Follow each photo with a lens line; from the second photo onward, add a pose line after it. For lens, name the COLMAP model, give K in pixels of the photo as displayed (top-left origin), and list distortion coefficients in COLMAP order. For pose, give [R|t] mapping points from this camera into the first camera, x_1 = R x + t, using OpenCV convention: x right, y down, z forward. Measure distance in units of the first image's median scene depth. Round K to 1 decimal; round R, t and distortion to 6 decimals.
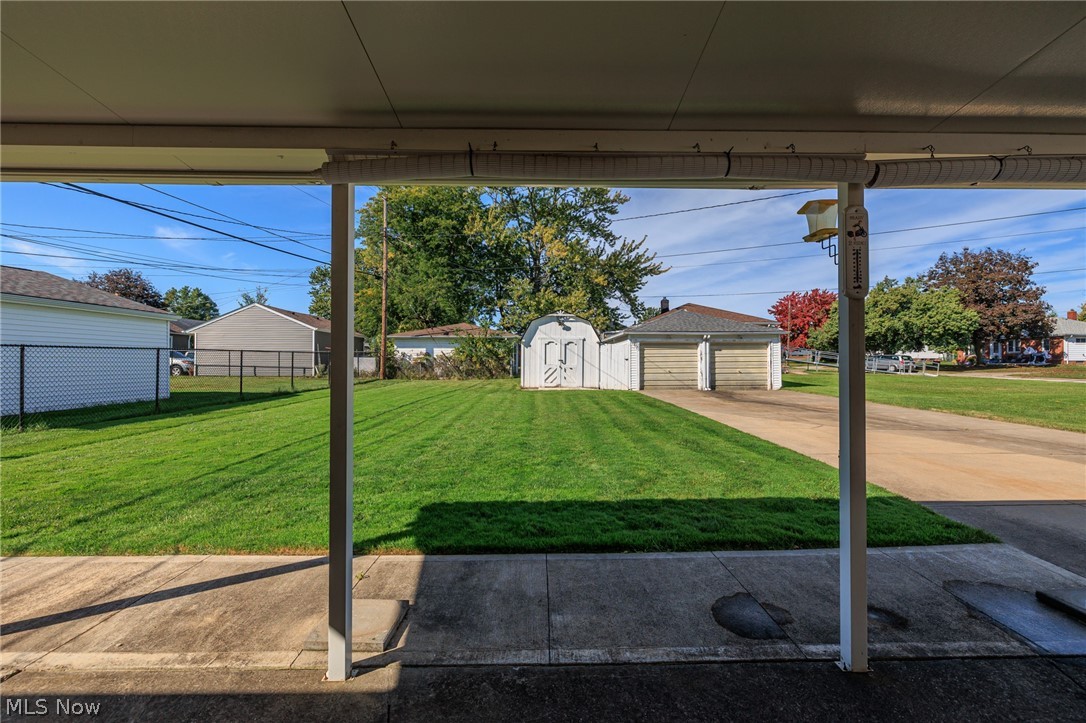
lens RADIAL K [[458.8, 0, 538.9], [0, 458.8, 356.4], [0, 0, 1]] dist [0.000099, 0.000745]
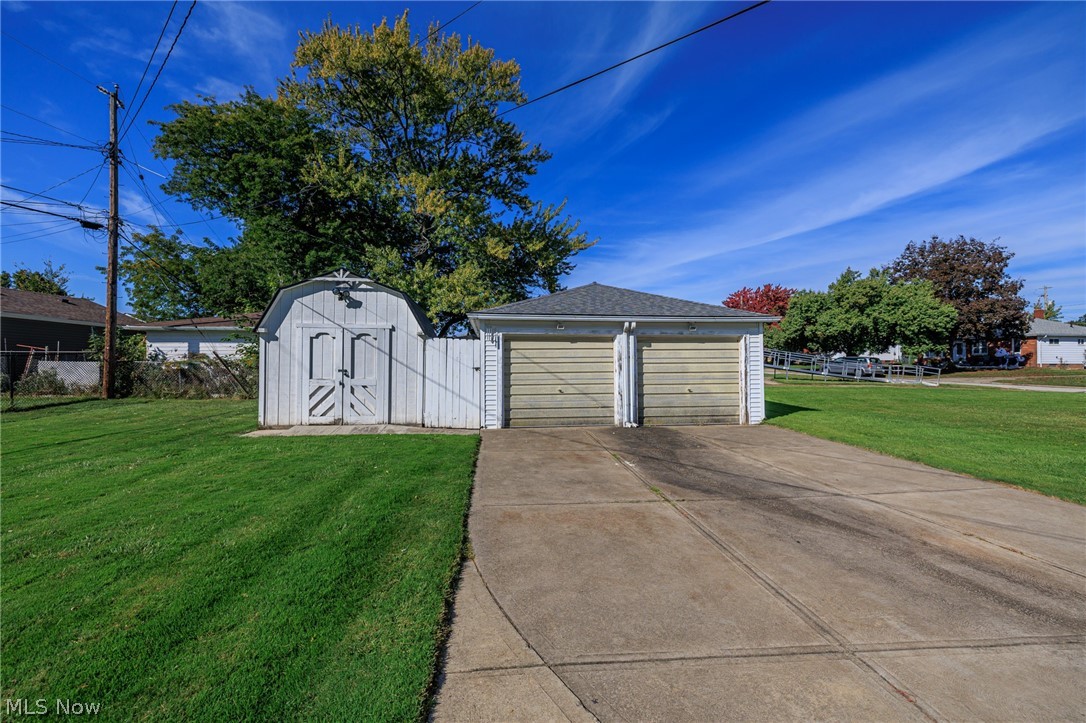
lens RADIAL K [[458.8, 0, 533.9], [0, 458.8, 356.3], [0, 0, 1]] dist [0.000099, 0.000745]
pose [[0.995977, 0.001412, 0.089594, 0.153323], [-0.001286, 0.999998, -0.001464, -0.004193], [-0.089596, 0.001343, 0.995977, 0.356551]]
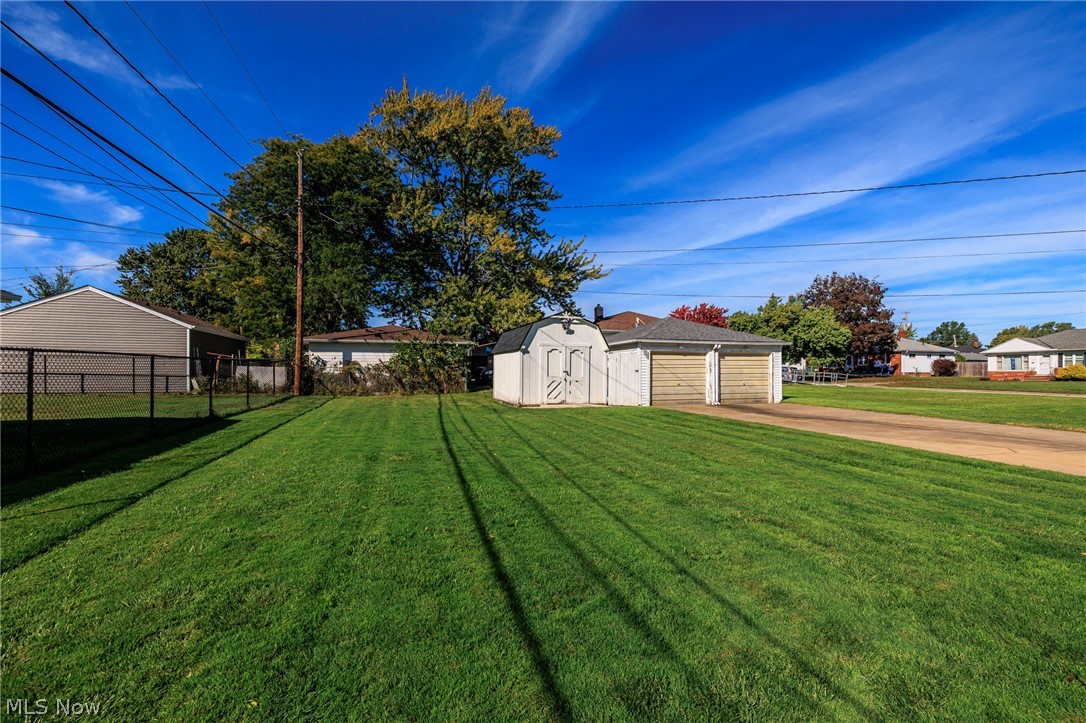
lens RADIAL K [[478.6, 0, 535.9], [0, 478.6, 370.7], [0, 0, 1]] dist [0.001891, 0.000702]
pose [[0.962007, 0.002924, 0.273009, -0.176626], [-0.005270, 0.999955, 0.007860, 0.000673], [-0.272974, -0.009000, 0.961979, 0.131036]]
